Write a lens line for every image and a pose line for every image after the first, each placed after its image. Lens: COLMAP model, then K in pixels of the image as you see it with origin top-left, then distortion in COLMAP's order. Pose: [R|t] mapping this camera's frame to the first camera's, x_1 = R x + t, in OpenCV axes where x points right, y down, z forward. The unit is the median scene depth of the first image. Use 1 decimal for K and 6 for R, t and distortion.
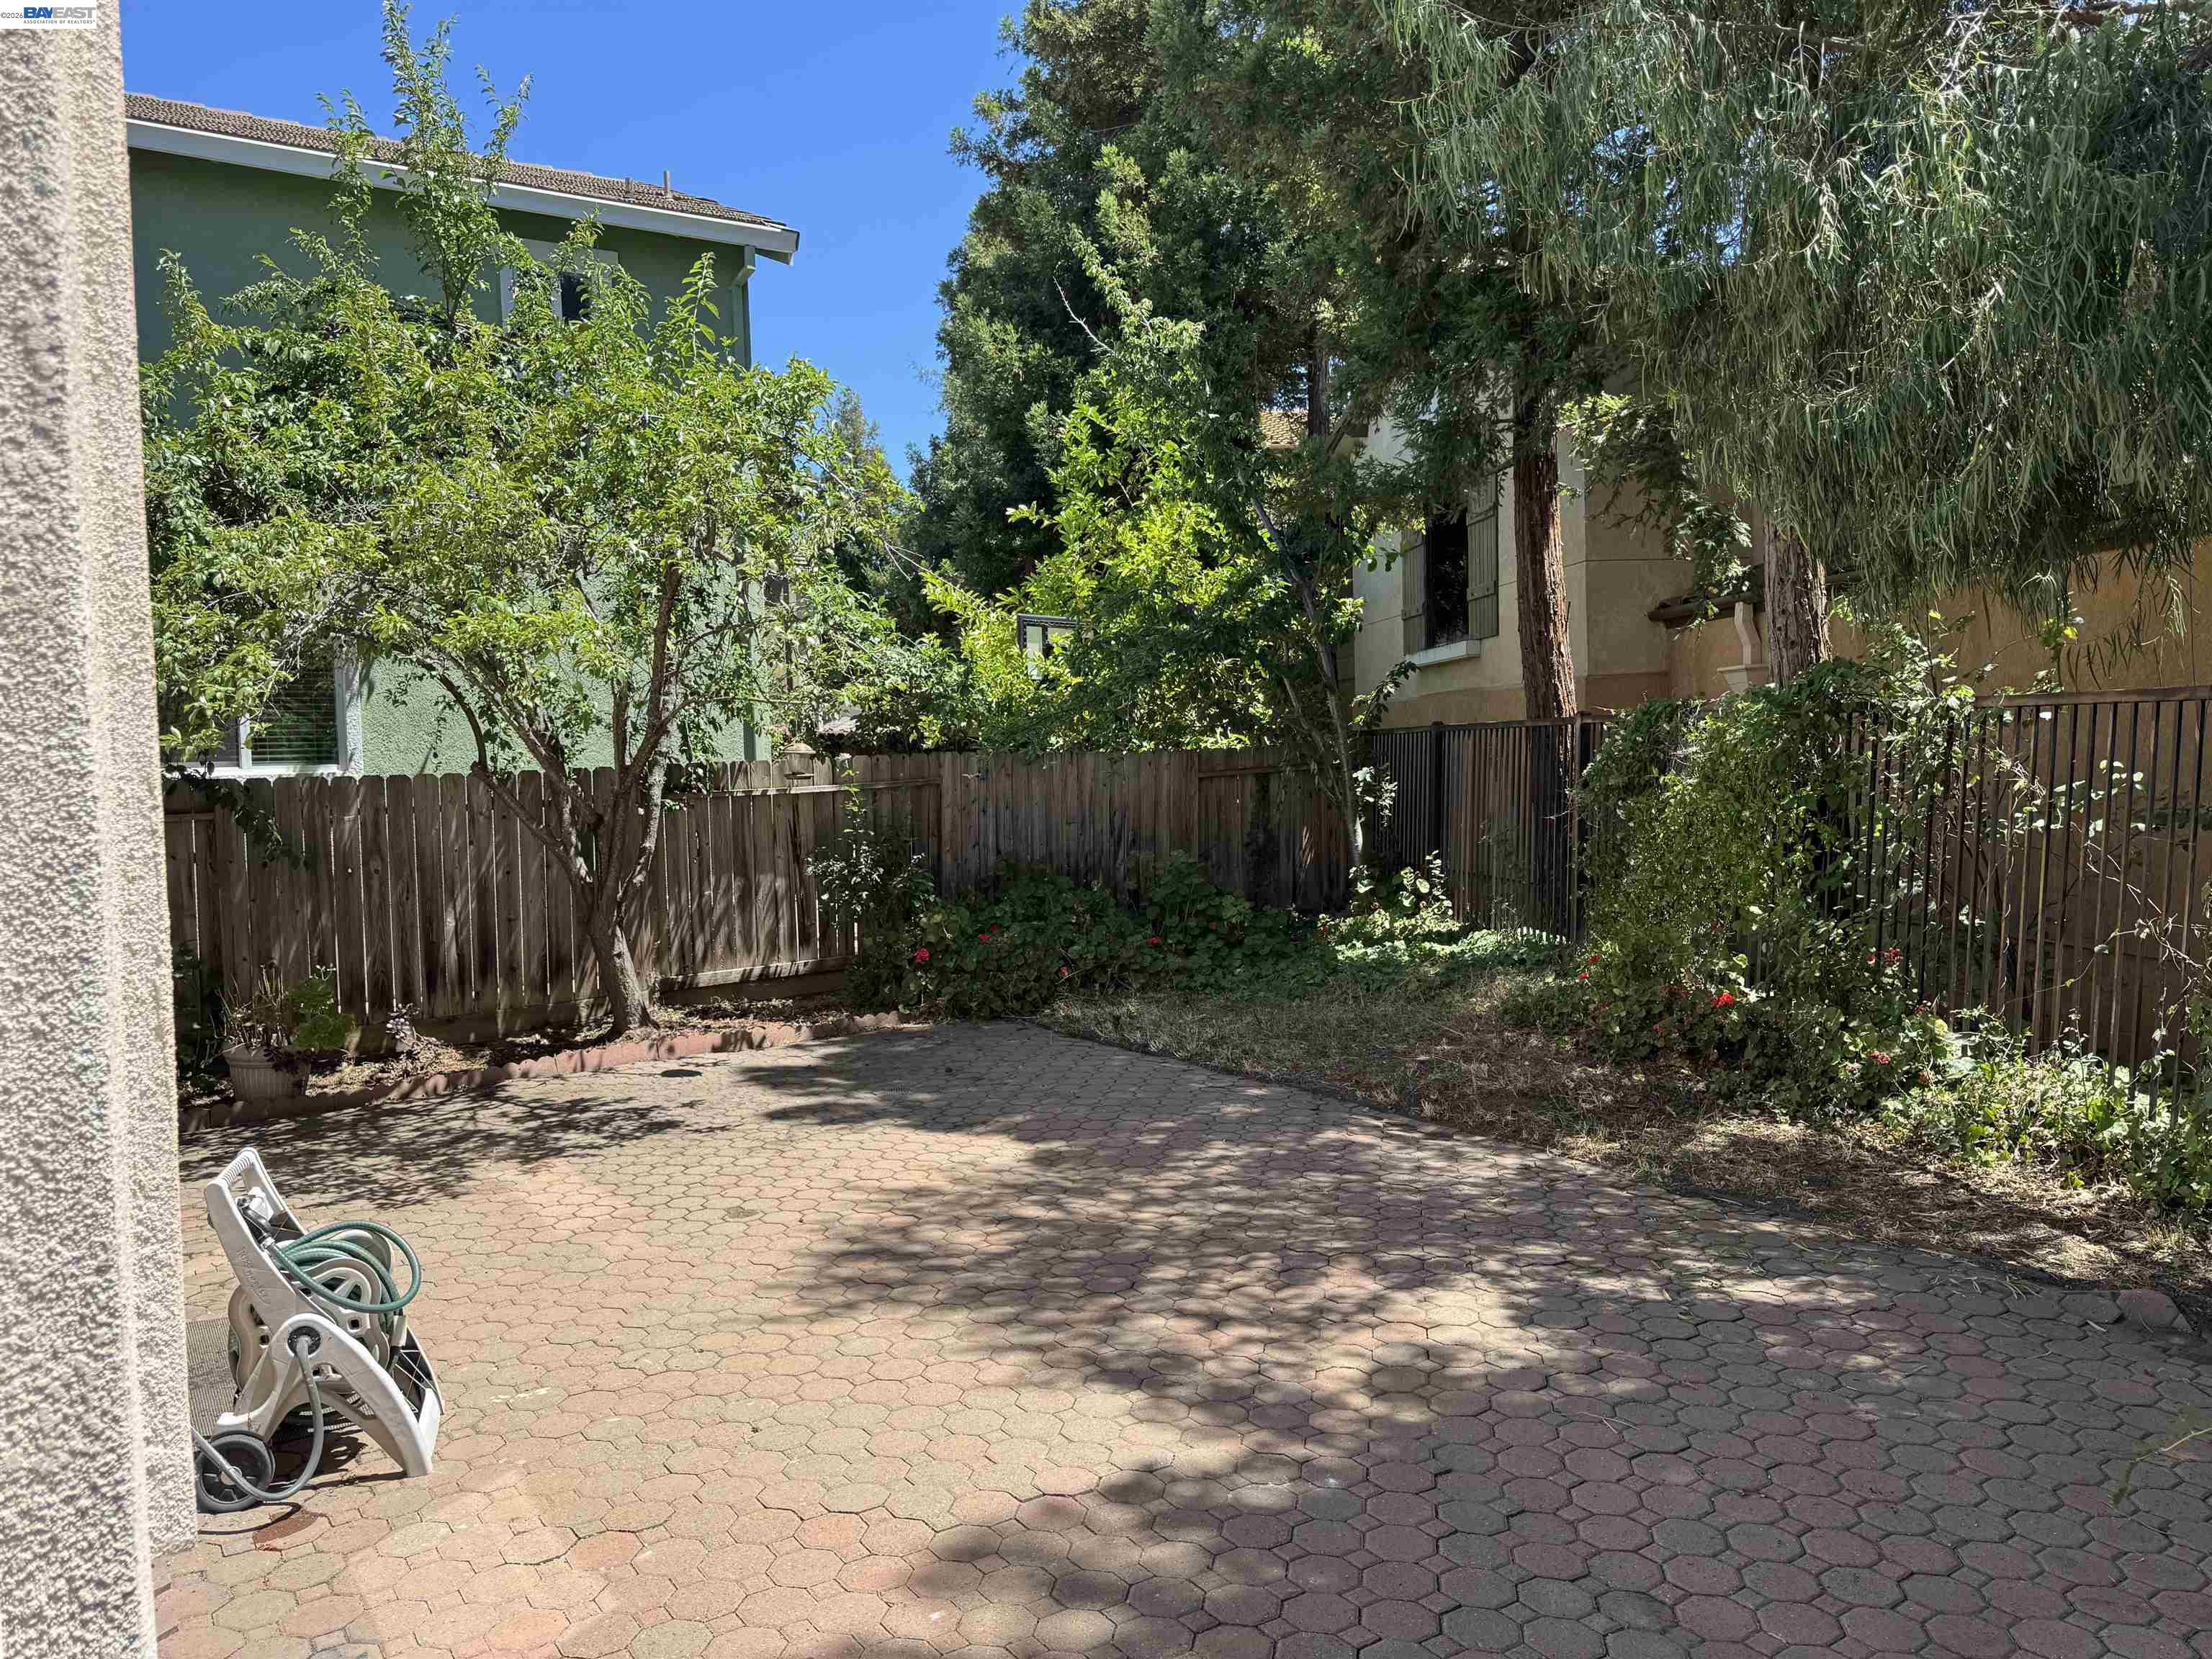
lens RADIAL K [[1572.9, 0, 1107.1], [0, 1572.9, 829.6], [0, 0, 1]] dist [0.009411, 0.000791]
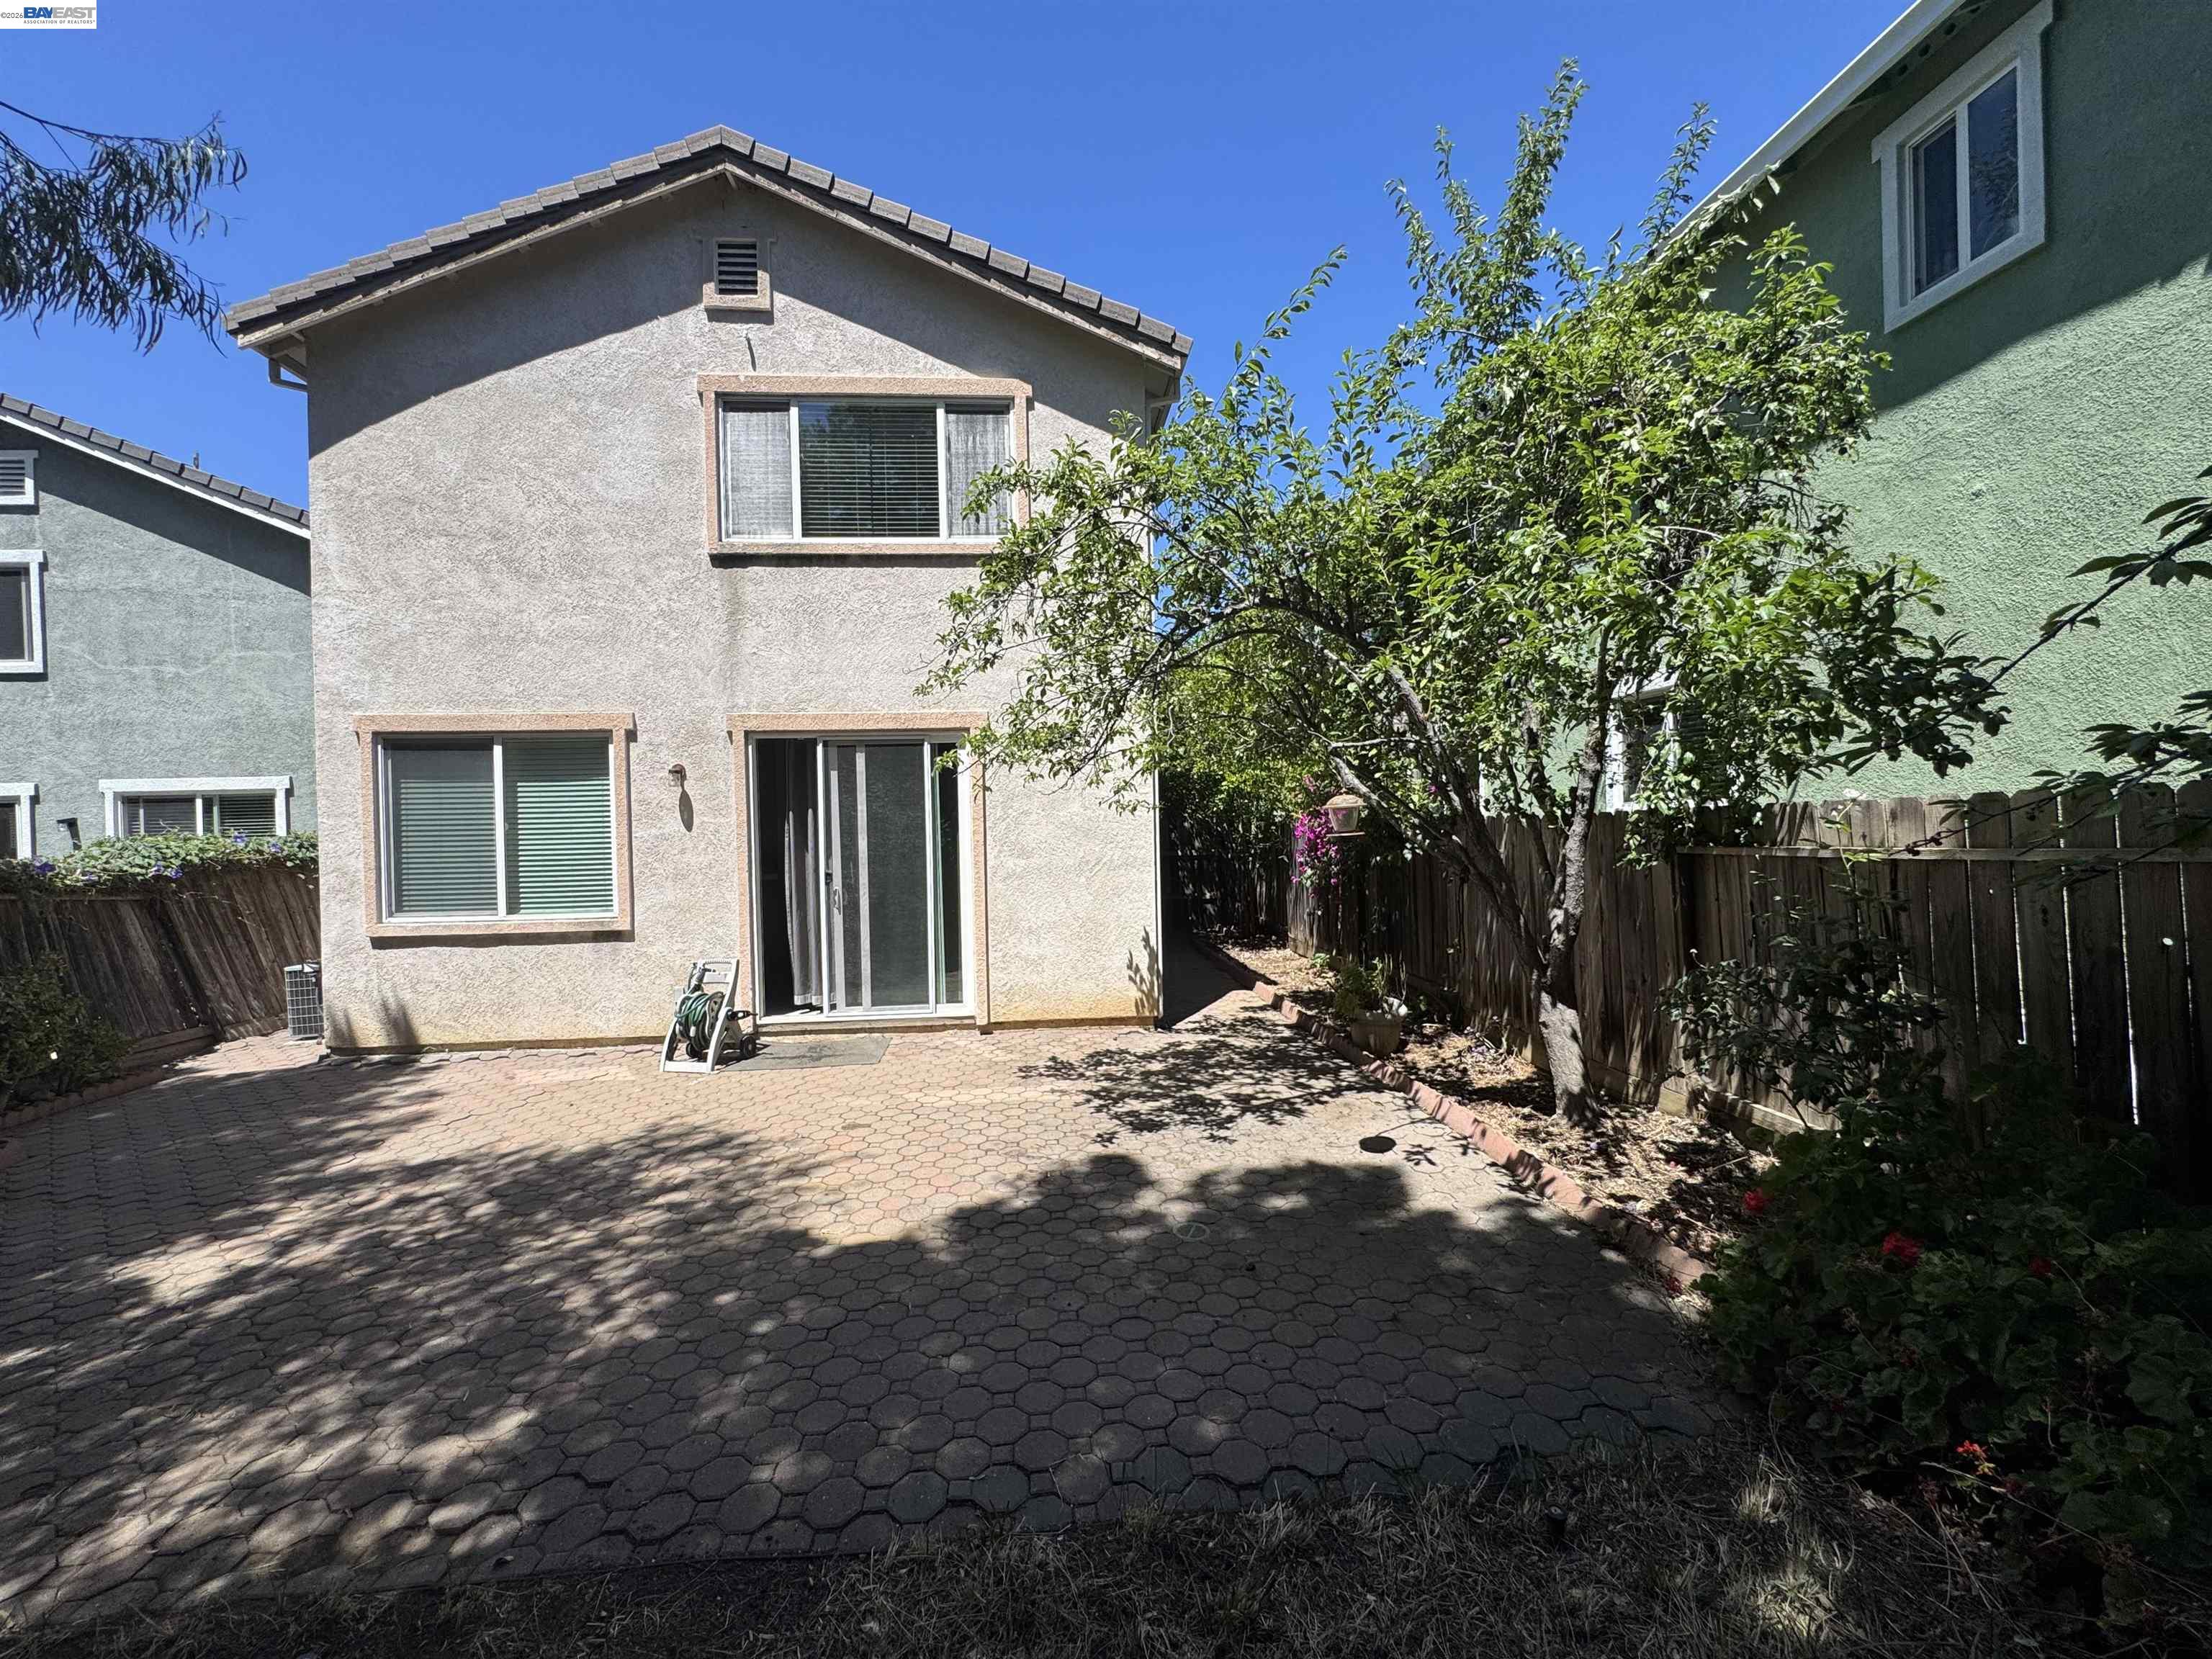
lens RADIAL K [[888.7, 0, 1106.8], [0, 888.7, 830.3], [0, 0, 1]] dist [-0.013386, -0.000426]
pose [[-0.485191, 0.046243, -0.873185, 0.345691], [-0.007012, 0.998363, 0.056769, -0.081876], [0.874380, 0.033667, -0.484072, 1.457927]]
